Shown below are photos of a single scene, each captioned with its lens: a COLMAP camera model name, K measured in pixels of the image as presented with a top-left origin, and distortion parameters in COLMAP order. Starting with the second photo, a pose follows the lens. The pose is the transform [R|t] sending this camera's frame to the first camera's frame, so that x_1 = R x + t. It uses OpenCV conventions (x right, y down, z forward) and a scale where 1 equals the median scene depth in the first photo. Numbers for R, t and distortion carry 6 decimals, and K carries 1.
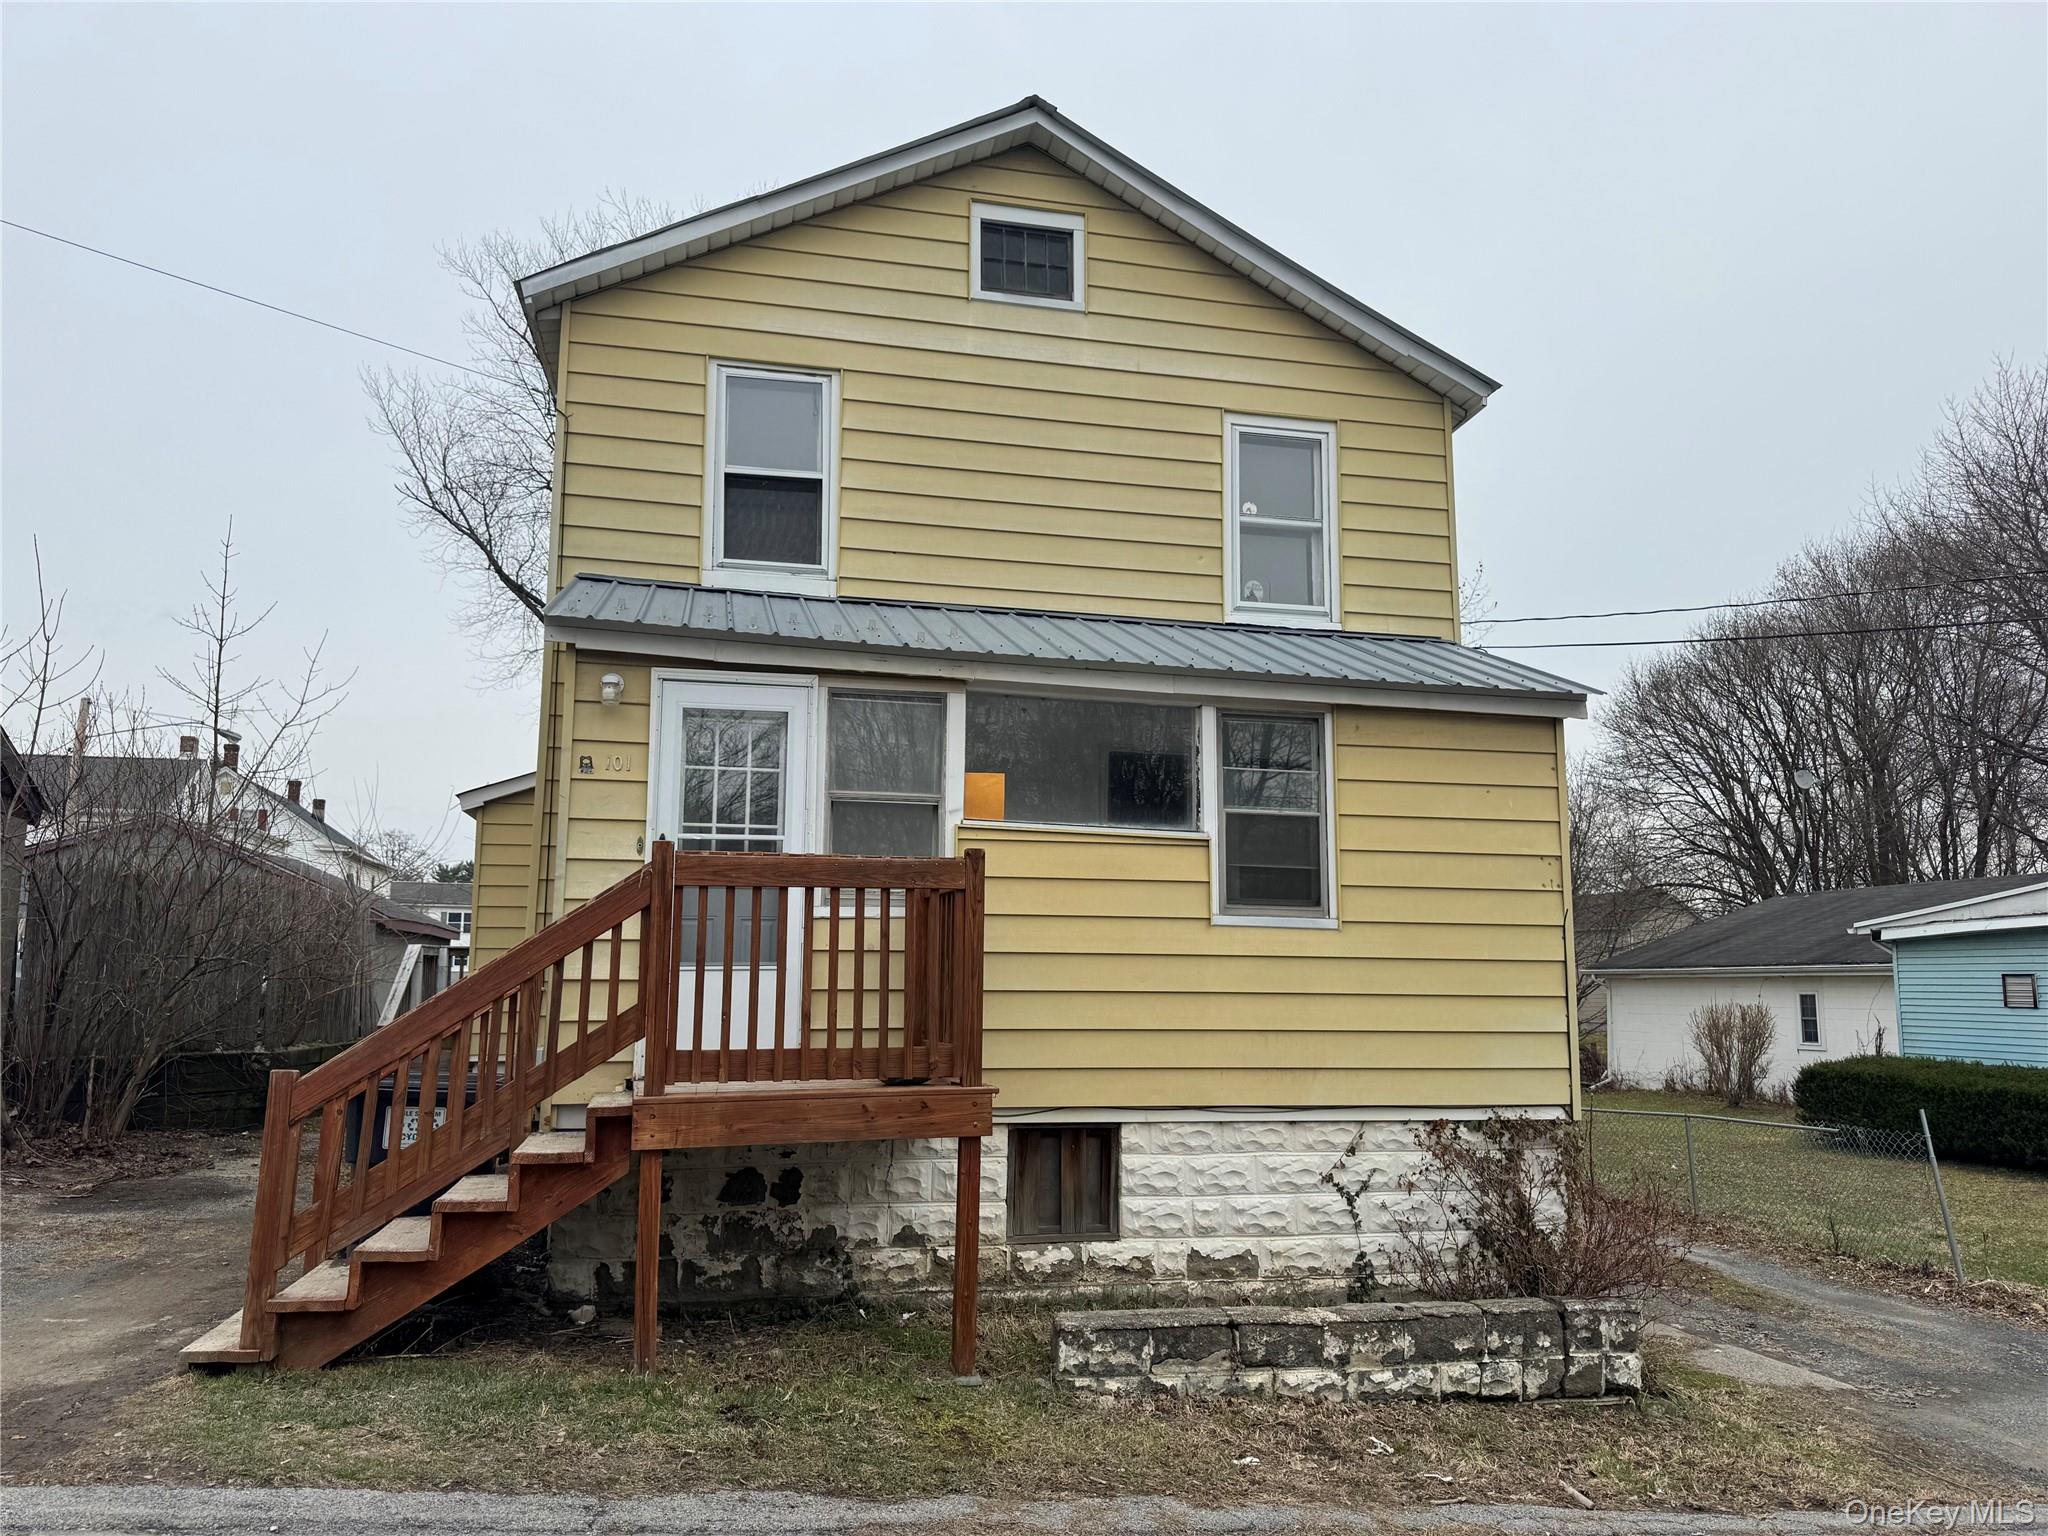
lens RADIAL K [[1420.0, 0, 1006.7], [0, 1420.0, 780.2], [0, 0, 1]] dist [0.035371, -0.044571]
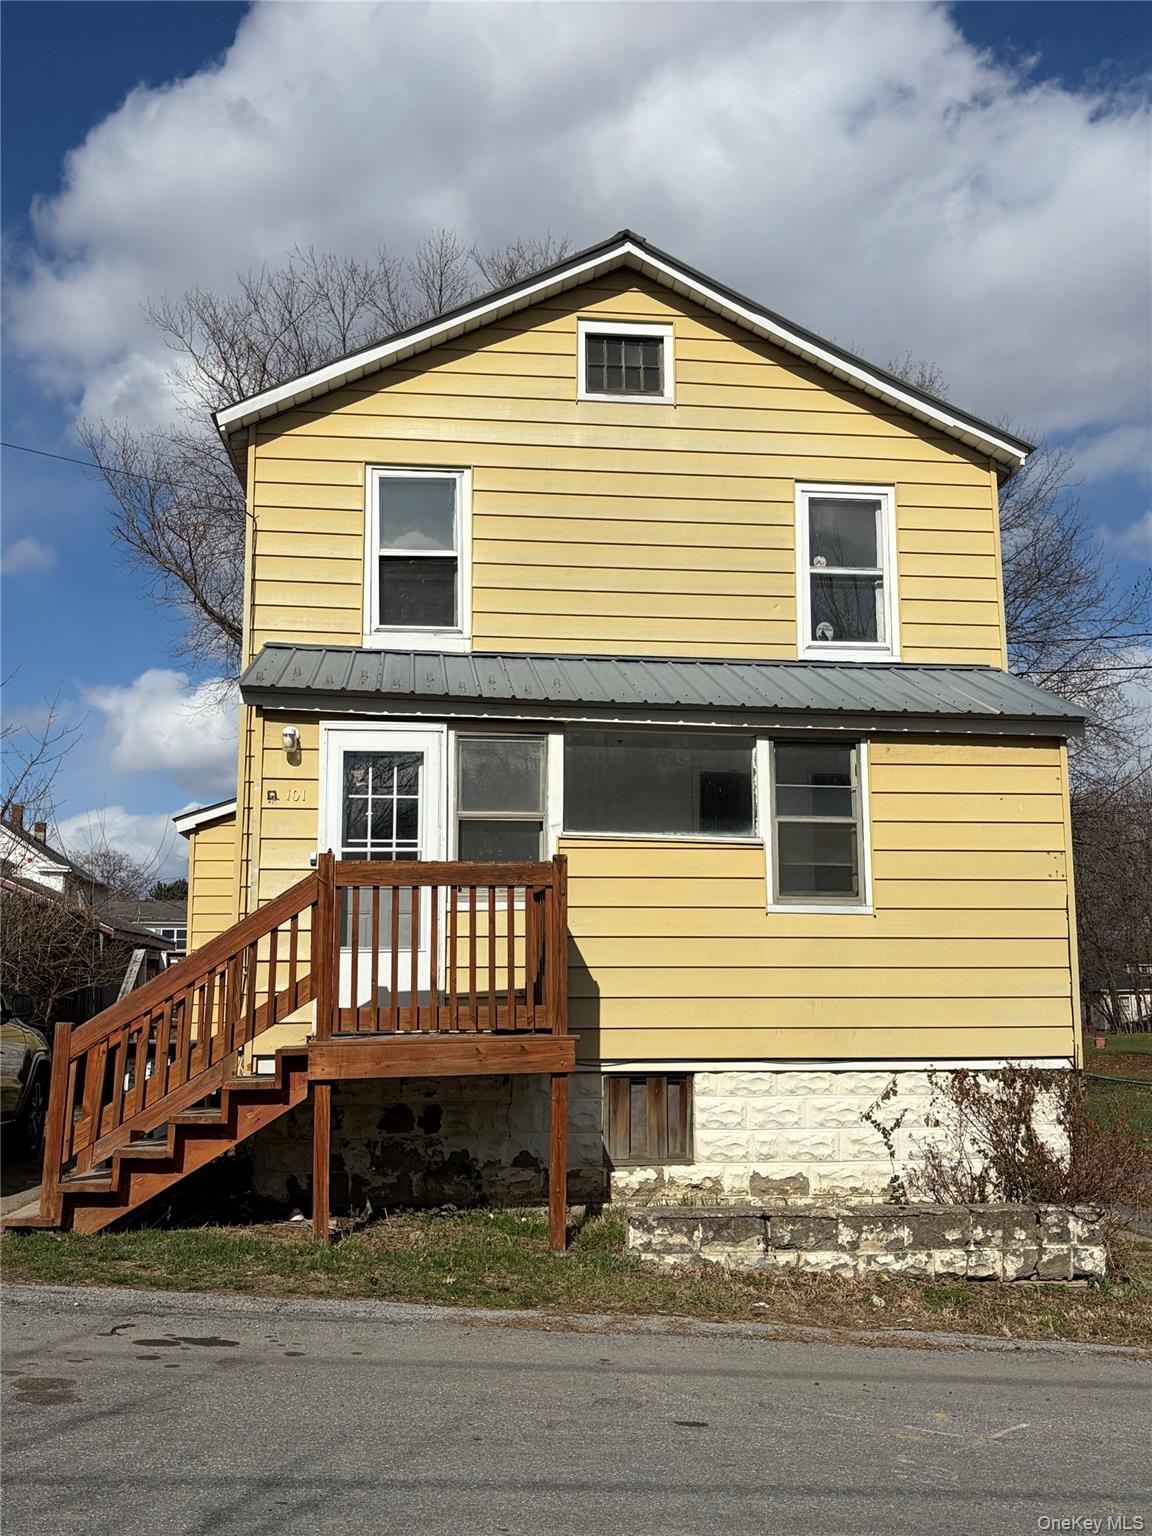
lens RADIAL K [[1470.9, 0, 573.8], [0, 1470.9, 760.1], [0, 0, 1]] dist [0.012449, 0.000000]
pose [[0.994800, -0.028070, -0.097906, 0.107577], [0.026339, 0.999474, -0.018924, -0.011138], [0.098386, 0.016247, 0.995016, -0.301035]]
